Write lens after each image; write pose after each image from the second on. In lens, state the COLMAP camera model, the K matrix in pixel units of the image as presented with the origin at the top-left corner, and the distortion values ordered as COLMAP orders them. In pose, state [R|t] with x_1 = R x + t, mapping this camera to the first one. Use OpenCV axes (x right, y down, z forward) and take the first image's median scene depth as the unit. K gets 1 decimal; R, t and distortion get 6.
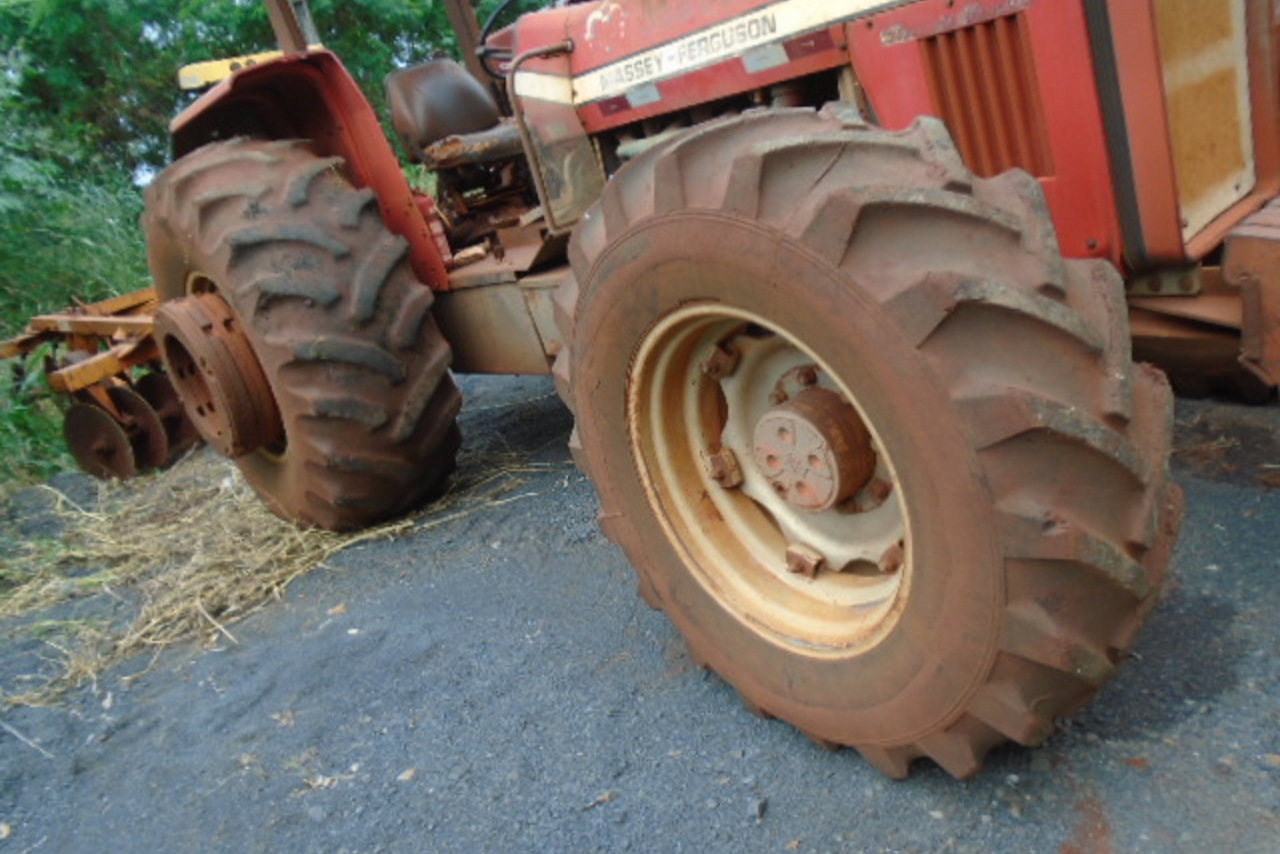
lens RADIAL K [[982.1, 0, 618.4], [0, 982.1, 421.2], [0, 0, 1]] dist [-0.023518, 0.012795]
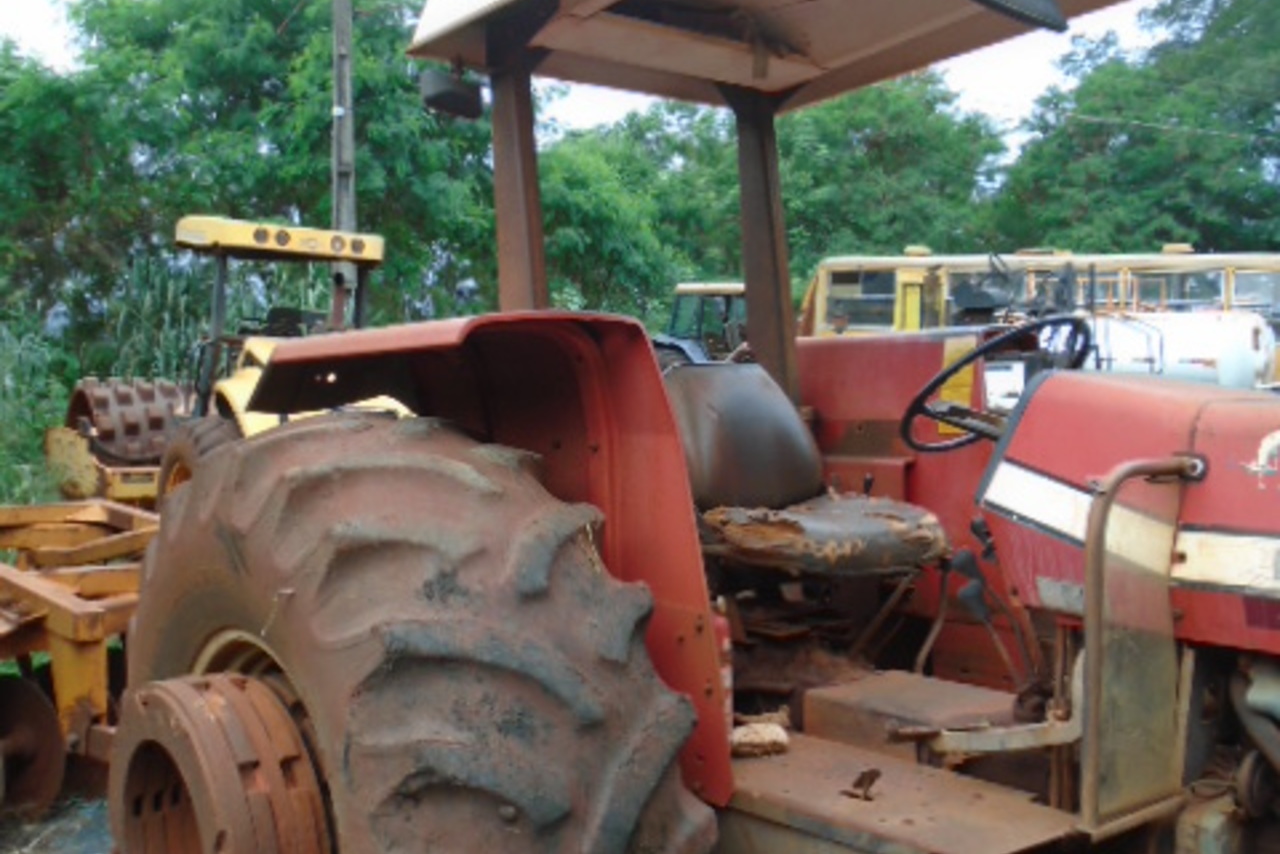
lens RADIAL K [[1275.6, 0, 619.0], [0, 1275.6, 398.0], [0, 0, 1]] dist [-0.008469, 0.000000]
pose [[0.964865, 0.262670, -0.006346, -0.340327], [-0.253159, 0.922924, -0.290038, -0.152716], [-0.070327, 0.281454, 0.956994, 0.386532]]
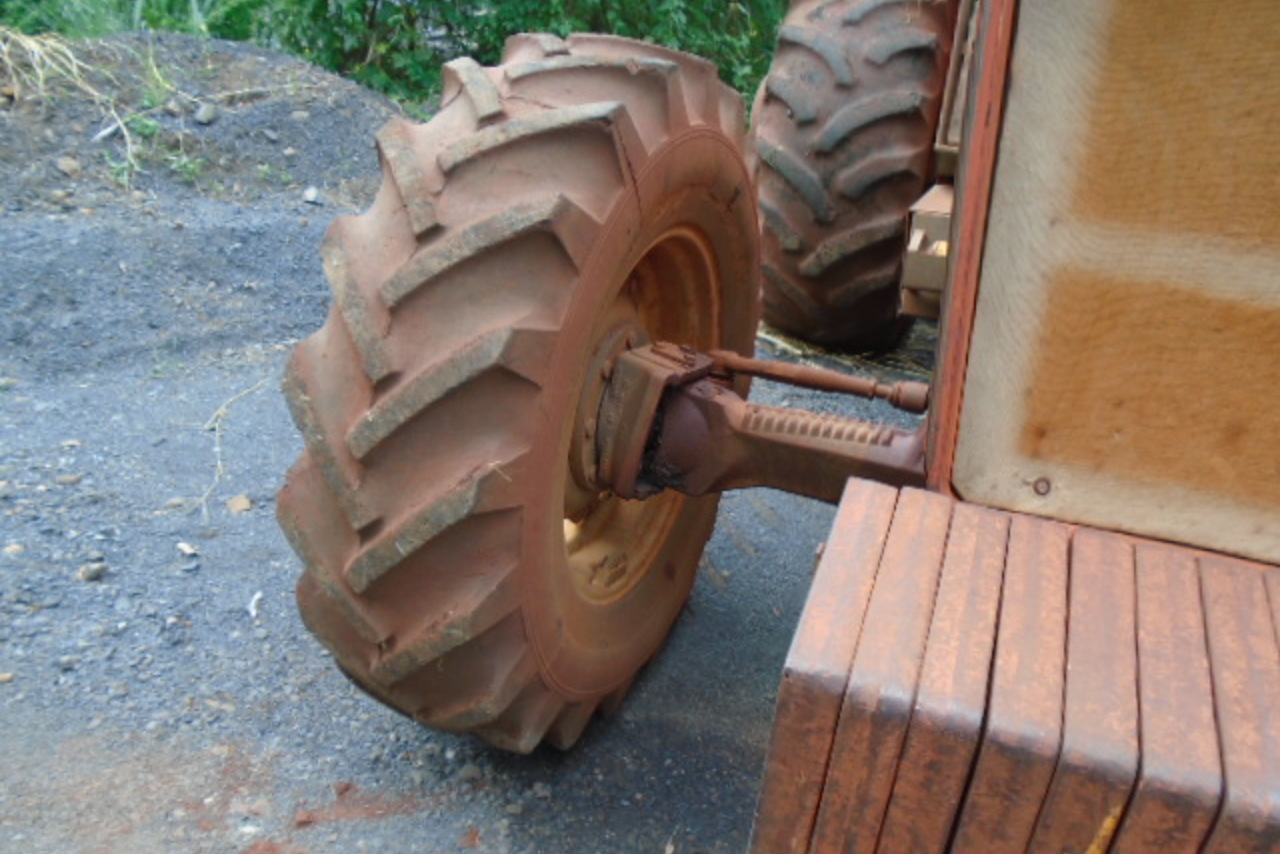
lens RADIAL K [[982.1, 0, 635.8], [0, 982.1, 424.0], [0, 0, 1]] dist [-0.023518, 0.012795]
pose [[0.424613, 0.609309, -0.669661, 0.575716], [-0.455191, 0.783042, 0.423847, -0.250531], [0.782627, 0.124853, 0.609842, 0.286750]]
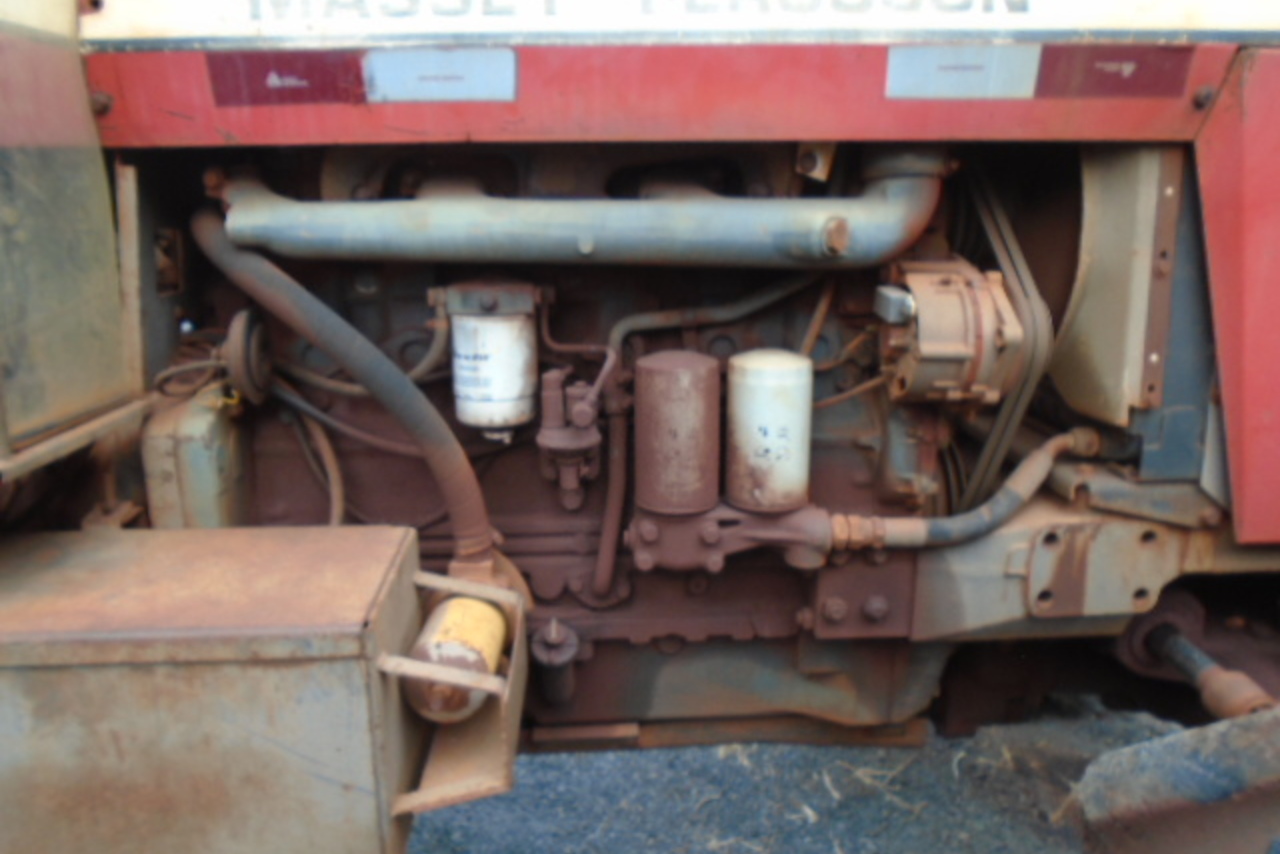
lens RADIAL K [[982.1, 0, 641.7], [0, 982.1, 423.9], [0, 0, 1]] dist [-0.023518, 0.012795]
pose [[0.577281, 0.064643, 0.813983, -0.179477], [0.091281, 0.985504, -0.143002, -0.156622], [-0.811427, 0.156853, 0.563012, 0.736328]]
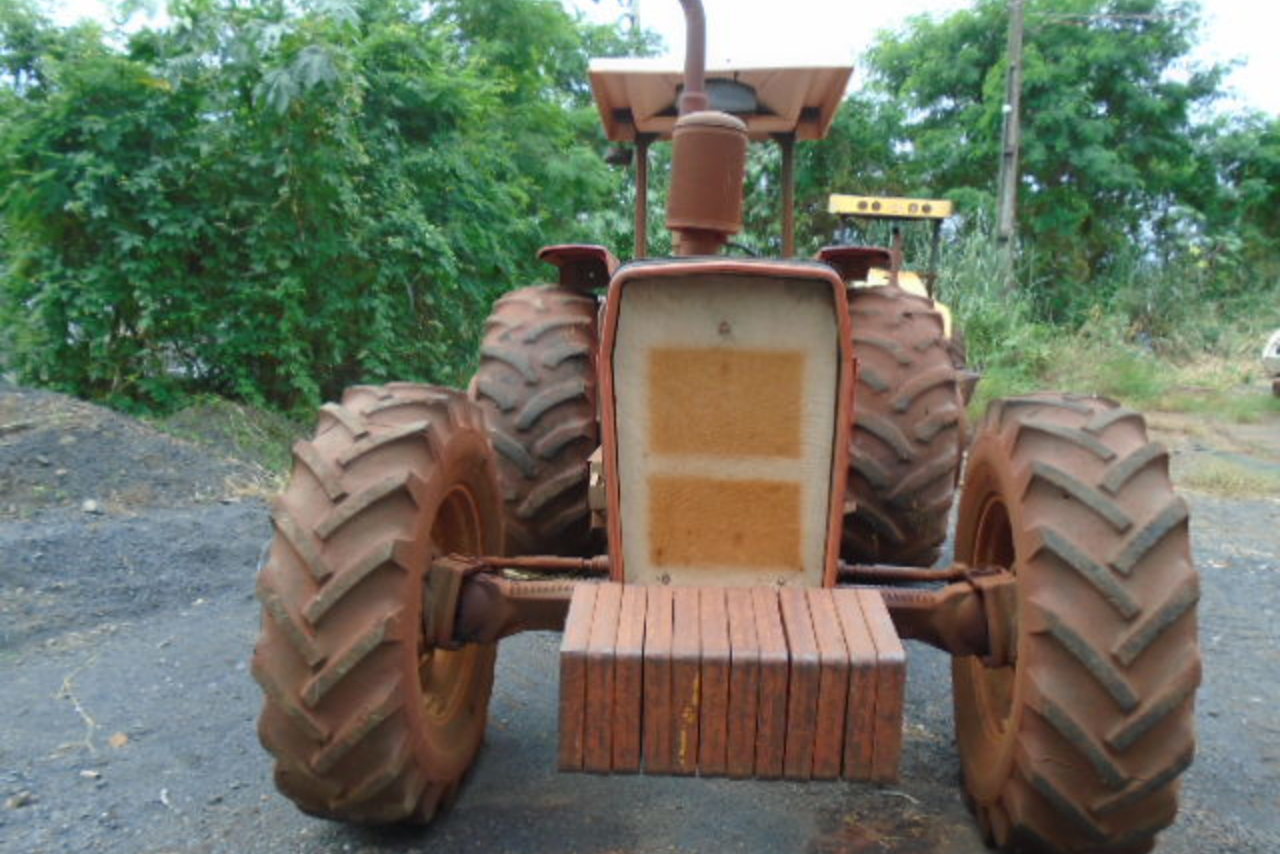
lens RADIAL K [[982.1, 0, 642.9], [0, 982.1, 424.8], [0, 0, 1]] dist [-0.023518, 0.012795]
pose [[0.693659, 0.353545, -0.627569, 0.857060], [-0.409101, 0.910466, 0.060734, -0.298881], [0.592852, 0.214610, 0.776189, -0.023071]]
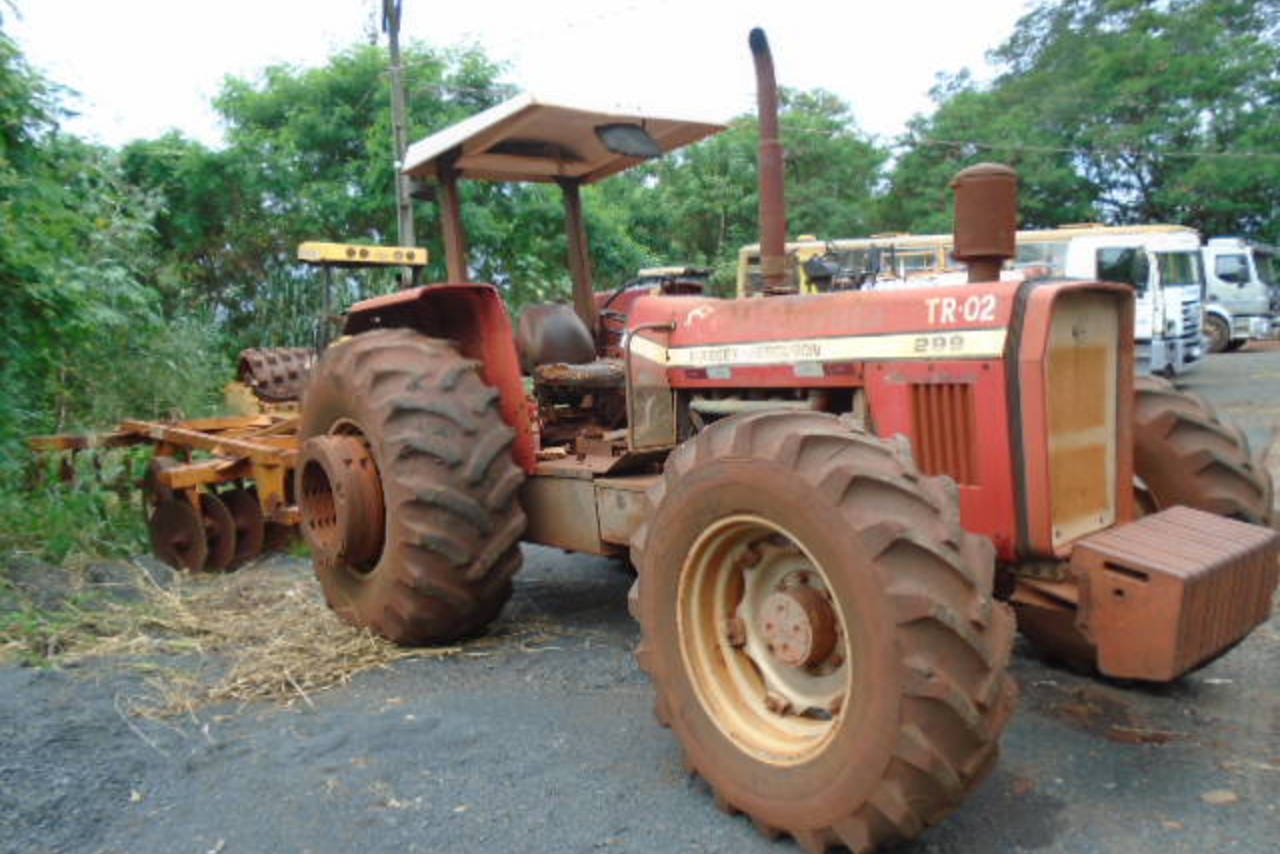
lens RADIAL K [[982.1, 0, 616.8], [0, 982.1, 422.3], [0, 0, 1]] dist [-0.023518, 0.012795]
pose [[0.975784, 0.218265, -0.014382, -0.077941], [-0.215796, 0.949828, -0.226405, 0.085531], [-0.035756, 0.224026, 0.973927, -0.344650]]
